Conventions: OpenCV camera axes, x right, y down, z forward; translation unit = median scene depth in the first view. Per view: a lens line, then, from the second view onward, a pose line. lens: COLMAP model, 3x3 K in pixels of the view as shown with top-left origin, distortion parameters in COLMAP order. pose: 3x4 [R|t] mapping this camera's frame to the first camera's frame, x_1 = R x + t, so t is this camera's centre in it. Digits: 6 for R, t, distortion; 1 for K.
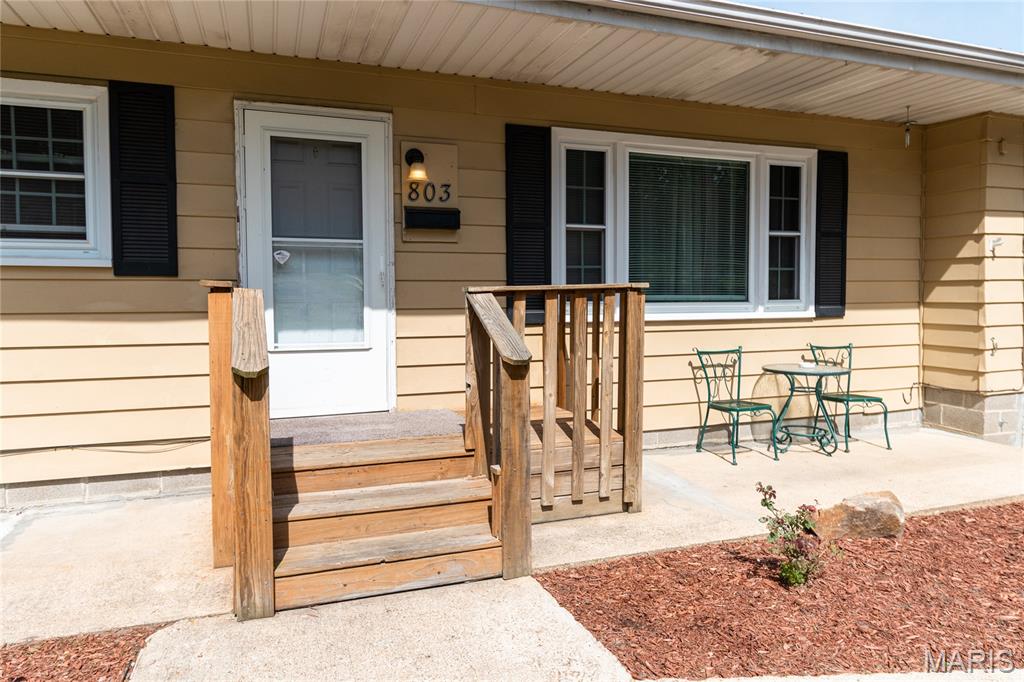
lens RADIAL K [[683.1, 0, 525.1], [0, 683.1, 330.1], [0, 0, 1]] dist [0.001133, -0.000653]
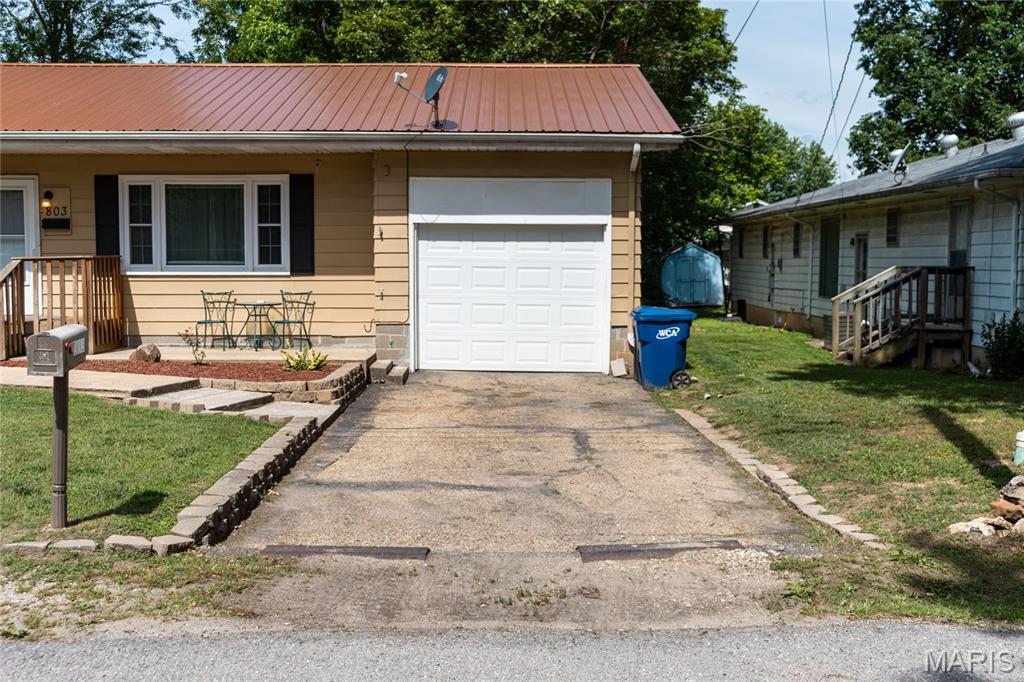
lens RADIAL K [[1113.5, 0, 512.0], [0, 1113.5, 341.0], [0, 0, 1]] dist [-0.064664, 0.038387]
pose [[0.939289, 0.031155, -0.341710, 2.392570], [-0.024565, 0.999420, 0.023597, 0.082935], [0.342247, -0.013770, 0.939509, -1.736059]]
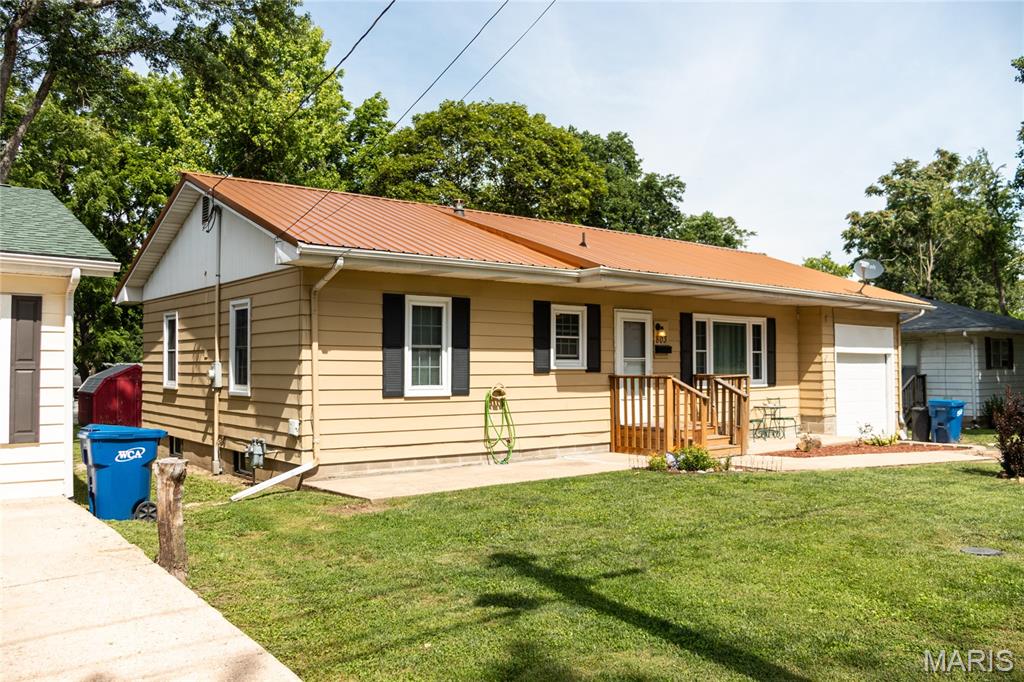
lens RADIAL K [[856.2, 0, 507.3], [0, 856.2, 353.9], [0, 0, 1]] dist [-0.210137, 0.199199]
pose [[0.947839, 0.006704, 0.318678, -1.800094], [0.015430, 0.997642, -0.066879, 0.065769], [-0.318375, 0.068307, 0.945501, -1.967505]]
